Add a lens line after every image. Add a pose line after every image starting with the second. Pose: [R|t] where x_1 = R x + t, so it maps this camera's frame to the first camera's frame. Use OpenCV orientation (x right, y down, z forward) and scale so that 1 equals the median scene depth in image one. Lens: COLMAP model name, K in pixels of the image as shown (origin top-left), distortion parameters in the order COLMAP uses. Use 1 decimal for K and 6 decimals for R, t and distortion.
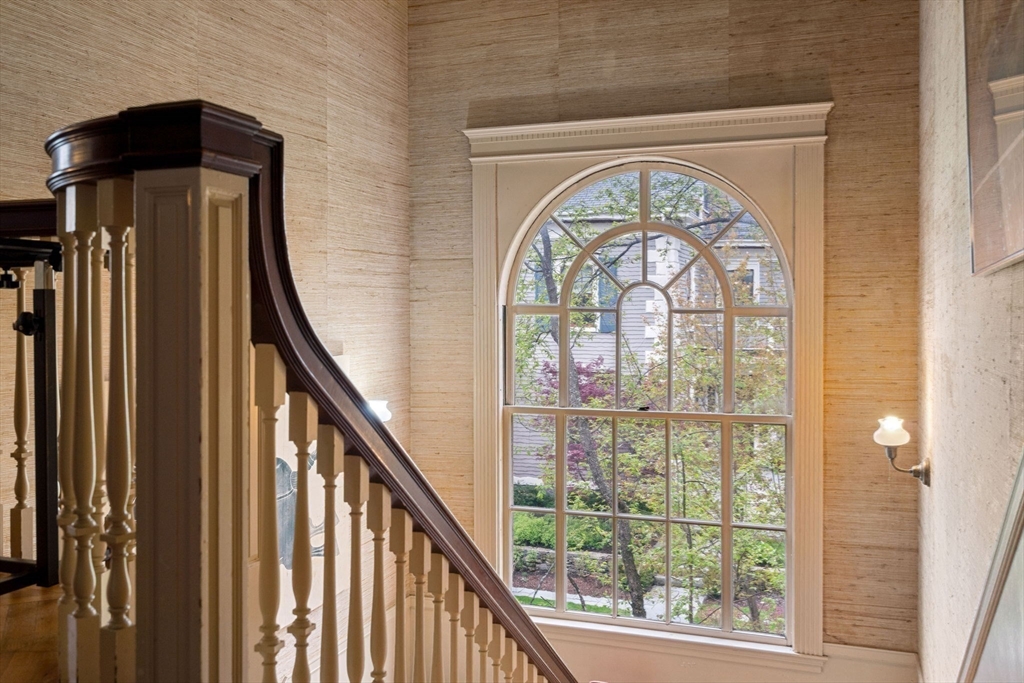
lens RADIAL K [[957.9, 0, 510.9], [0, 957.9, 337.3], [0, 0, 1]] dist [0.000771, 0.000000]
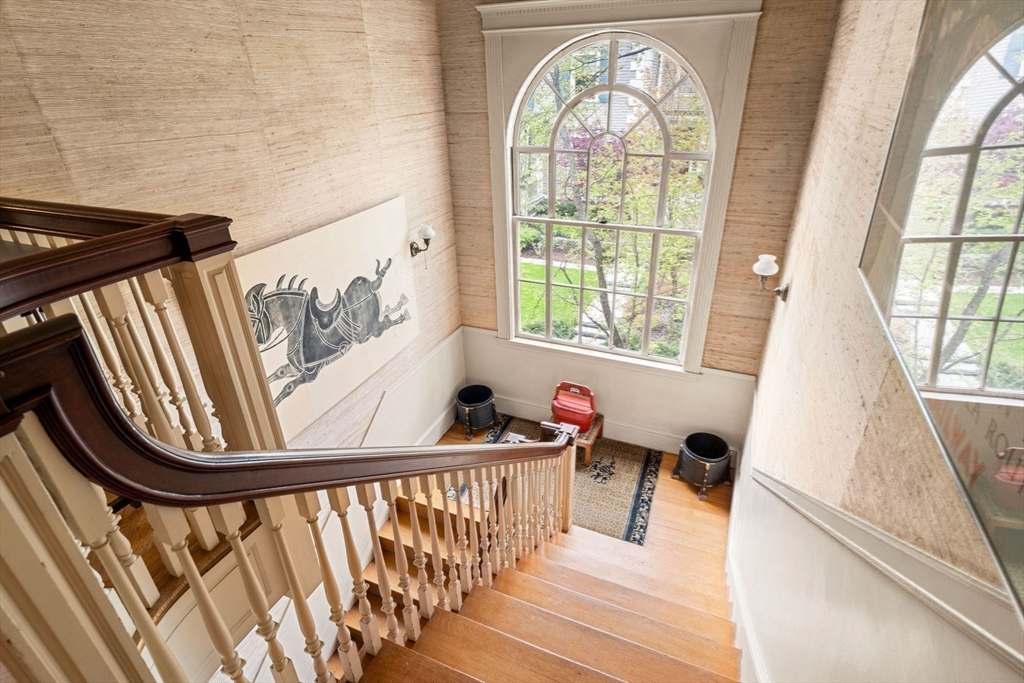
lens RADIAL K [[512.4, 0, 515.0], [0, 512.4, 343.7], [0, 0, 1]] dist [0.000649, 0.000717]
pose [[0.997618, 0.010620, -0.068159, 0.061706], [0.021186, 0.893156, 0.449248, -0.130773], [0.065647, -0.449622, 0.890803, 0.195745]]
